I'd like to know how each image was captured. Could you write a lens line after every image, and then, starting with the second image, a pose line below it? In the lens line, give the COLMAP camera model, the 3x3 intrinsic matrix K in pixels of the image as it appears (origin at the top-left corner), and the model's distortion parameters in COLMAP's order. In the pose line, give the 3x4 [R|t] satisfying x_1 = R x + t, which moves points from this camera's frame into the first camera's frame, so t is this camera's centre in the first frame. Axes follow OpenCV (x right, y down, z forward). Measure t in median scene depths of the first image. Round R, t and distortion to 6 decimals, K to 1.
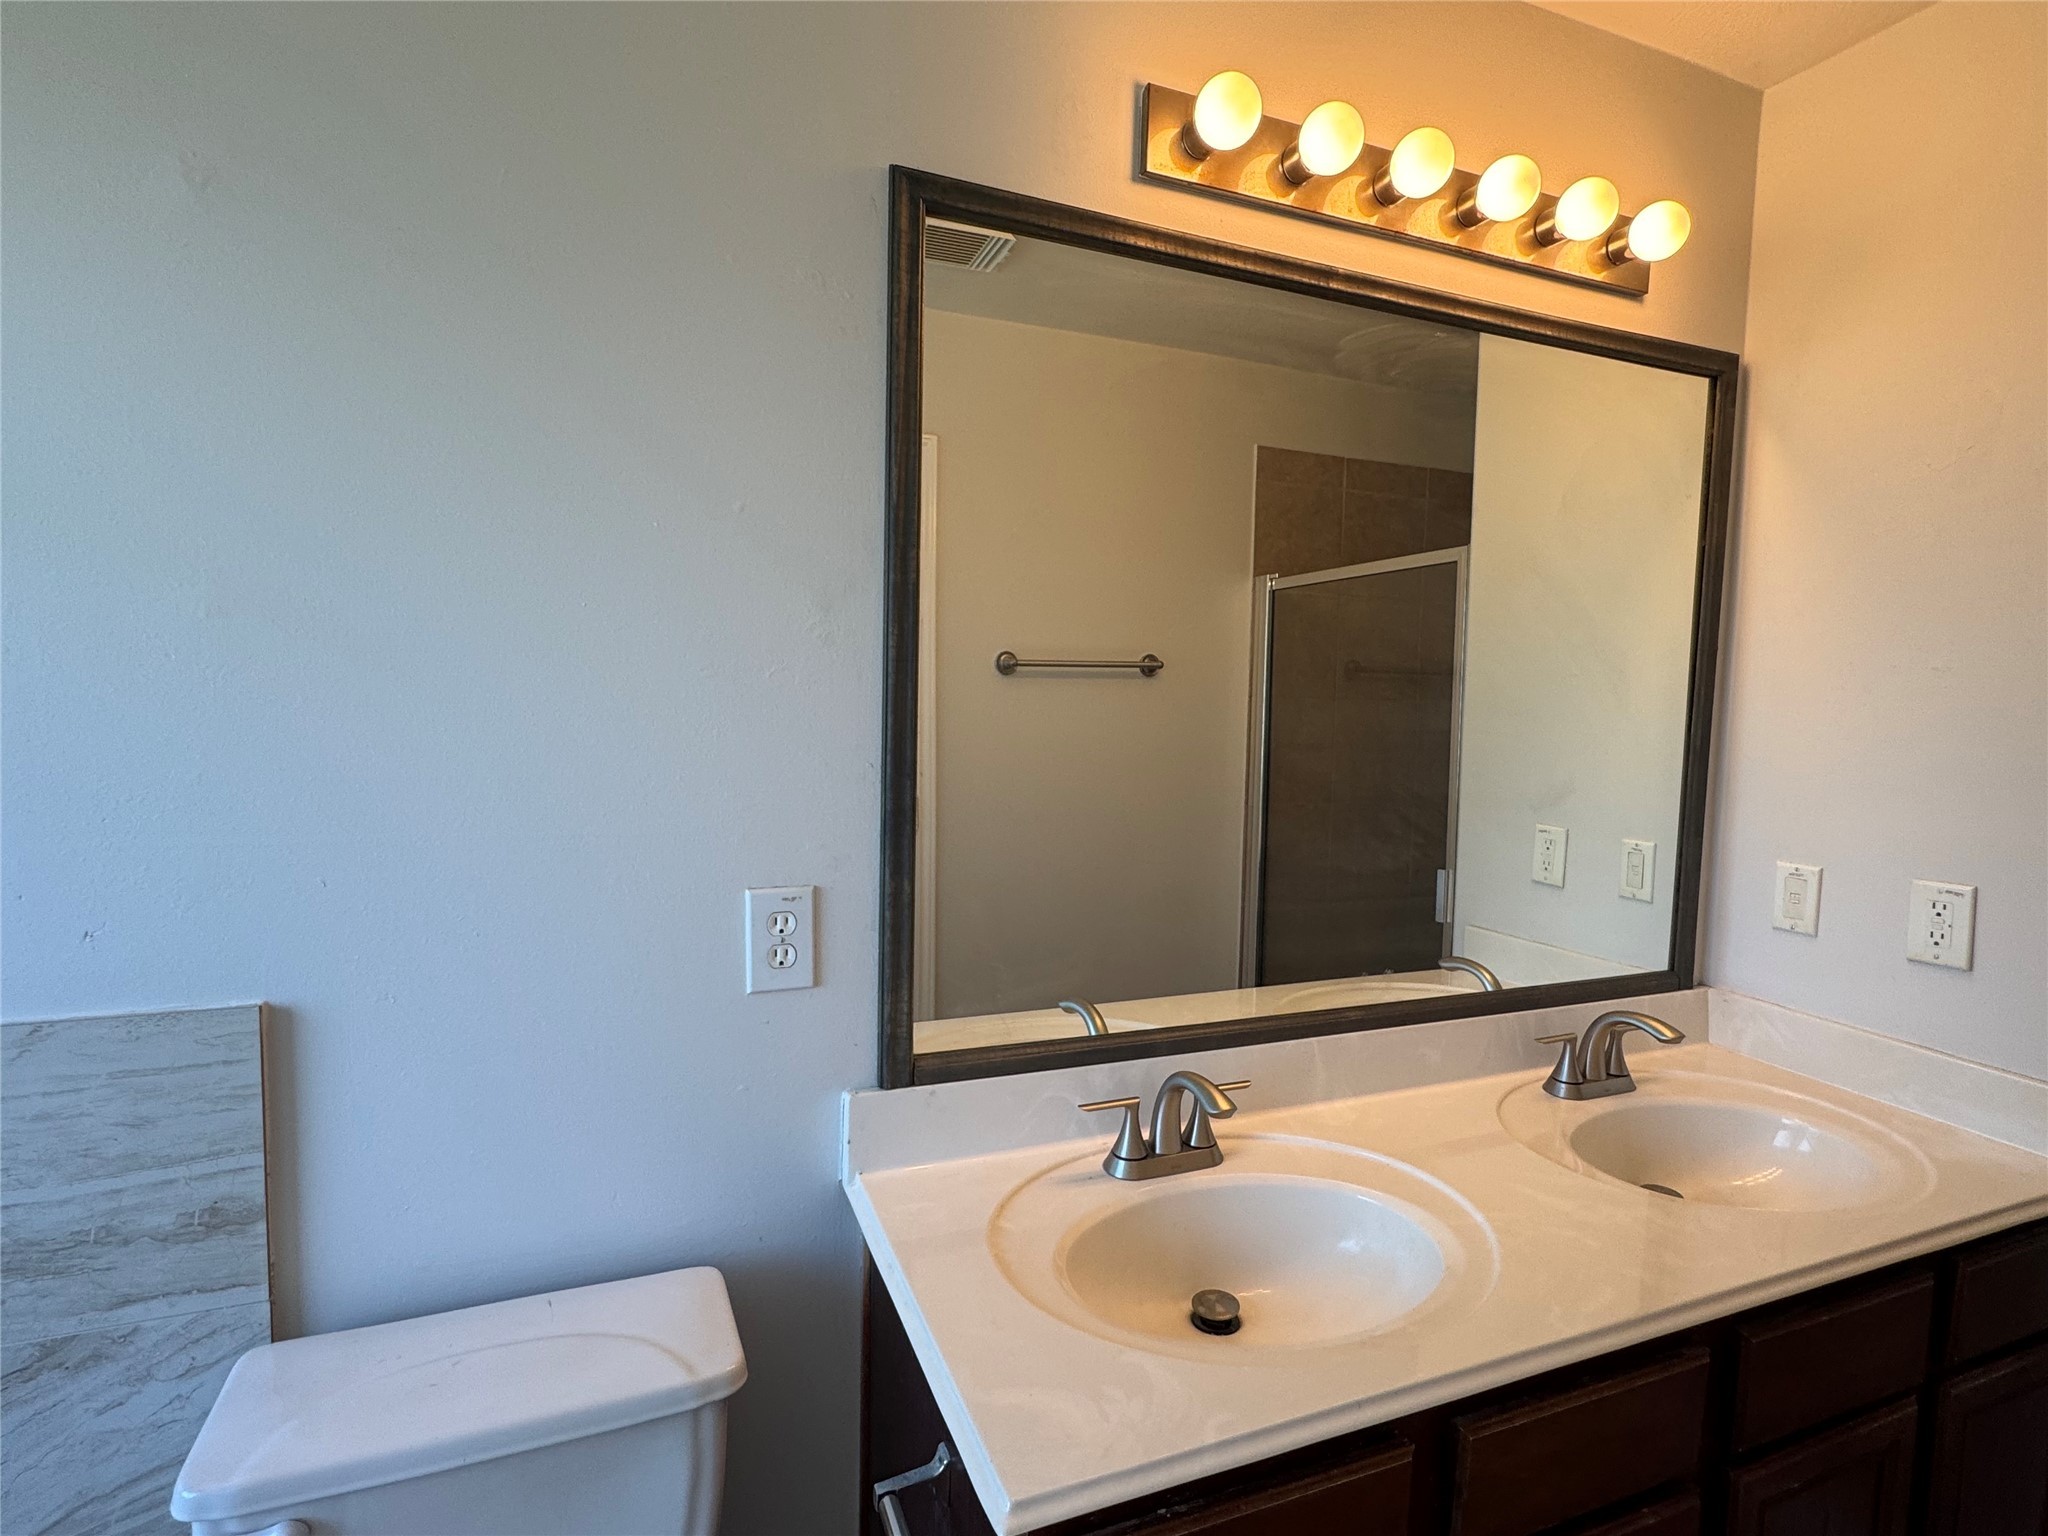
lens RADIAL K [[1002.7, 0, 1022.1], [0, 1002.7, 774.8], [0, 0, 1]] dist [-0.009460, -0.000667]
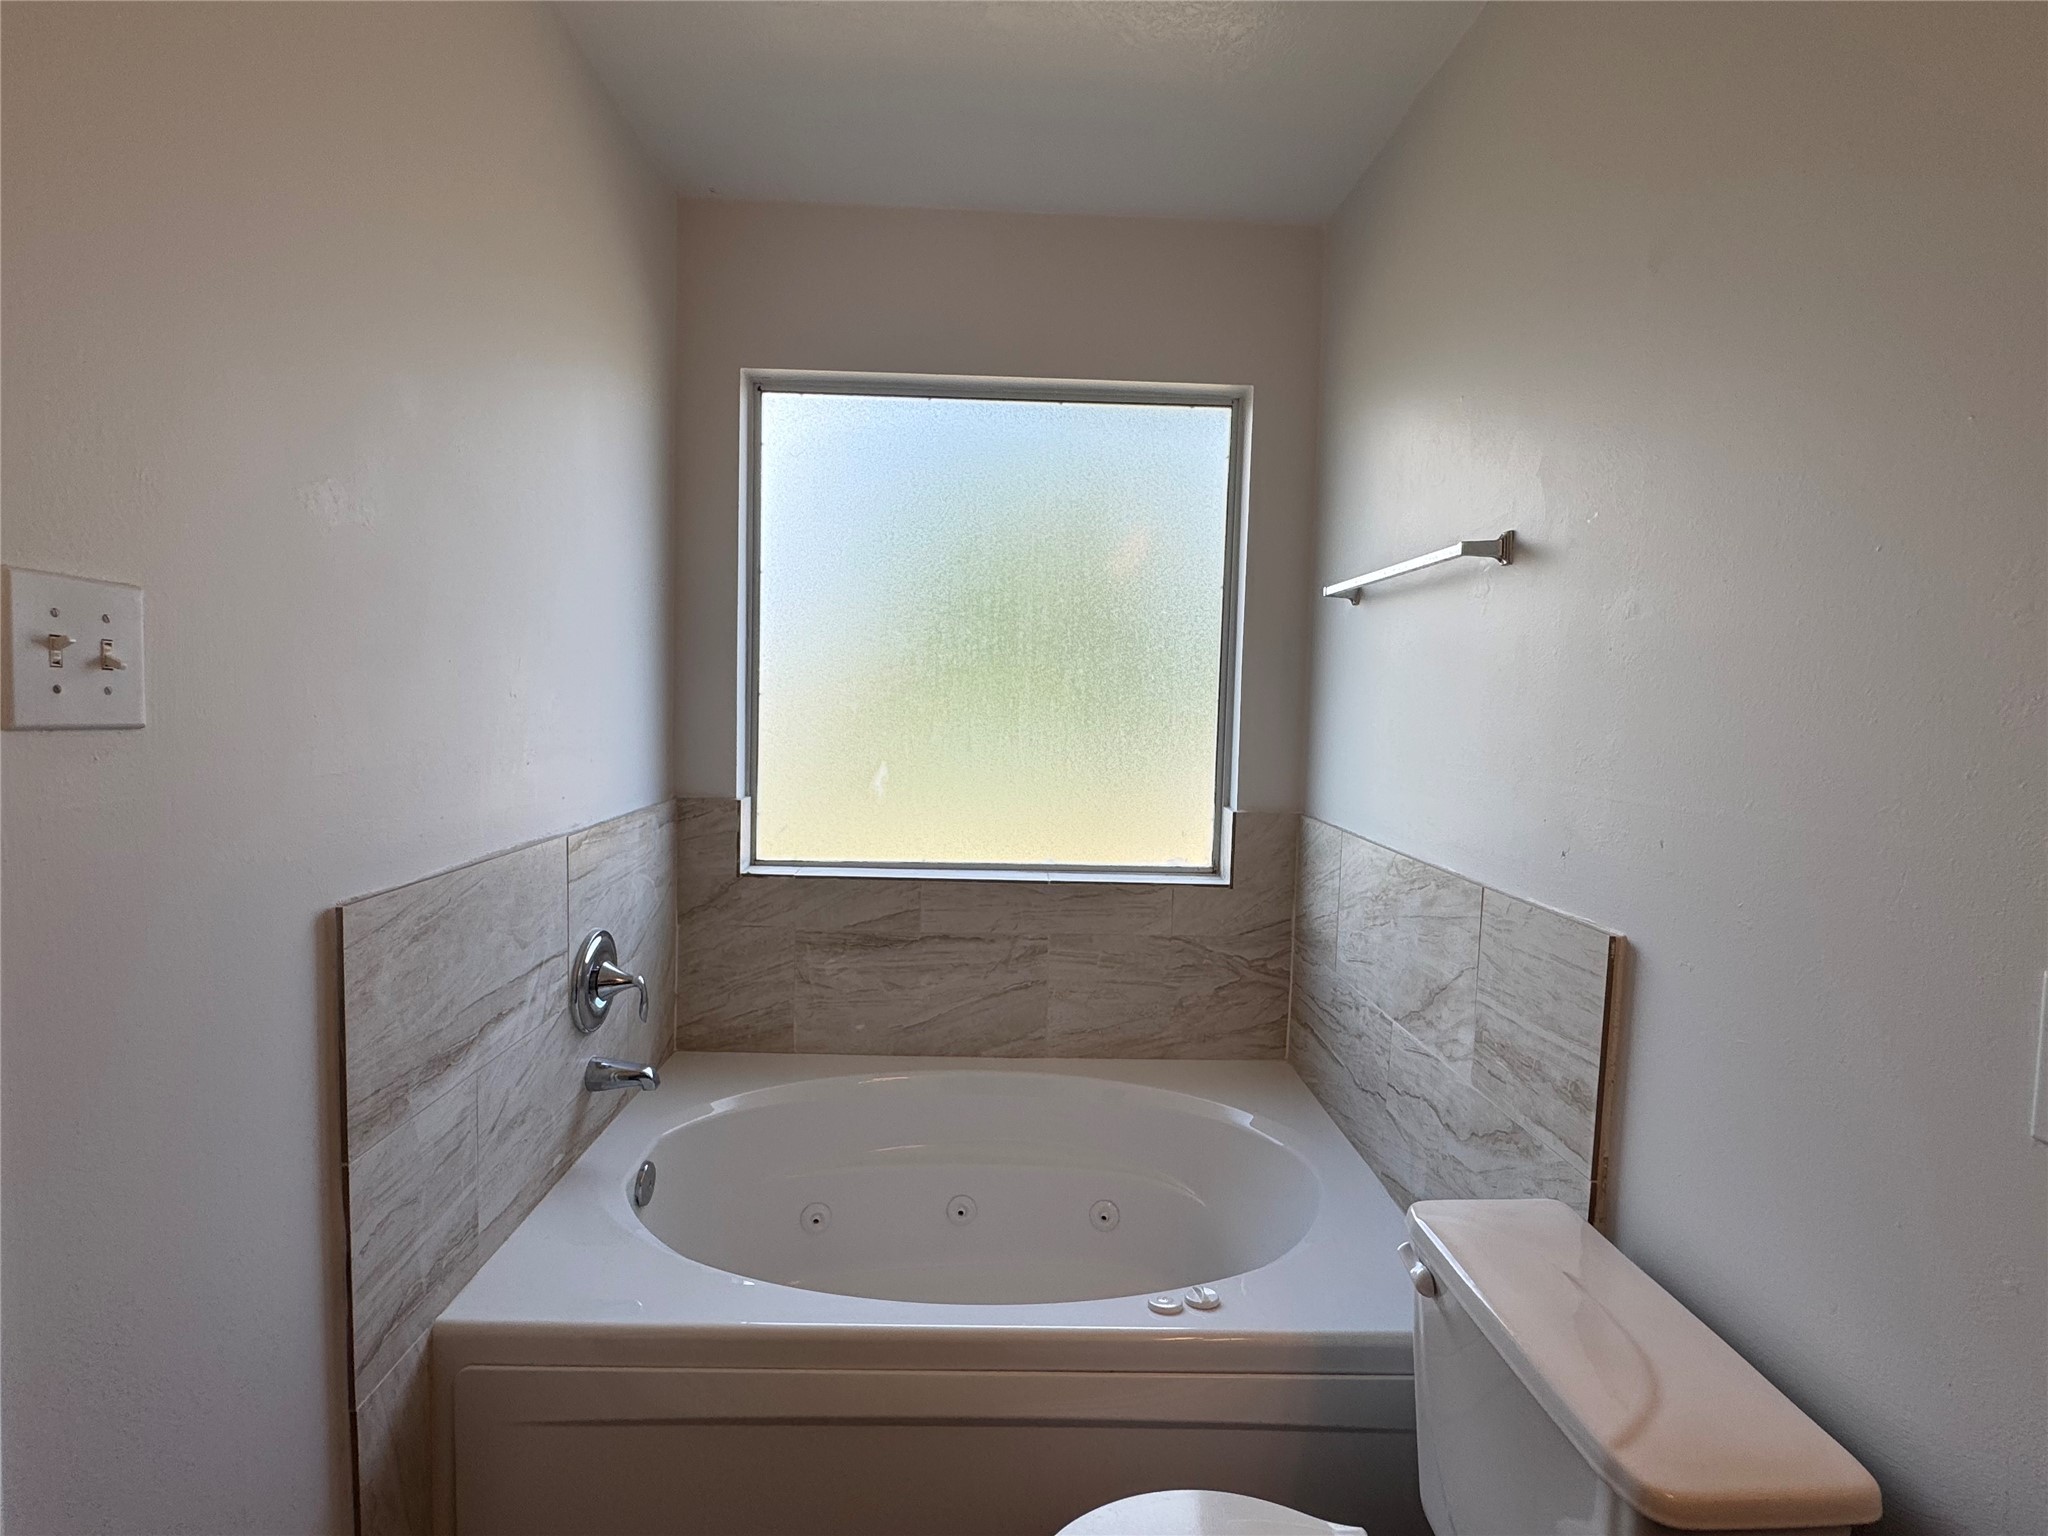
lens RADIAL K [[1002.7, 0, 1021.1], [0, 1002.7, 763.7], [0, 0, 1]] dist [-0.009460, -0.000667]
pose [[-0.337514, 0.038478, -0.940534, 0.615678], [-0.100101, 0.992031, 0.076507, 0.005012], [0.935983, 0.119971, -0.330972, 0.722570]]
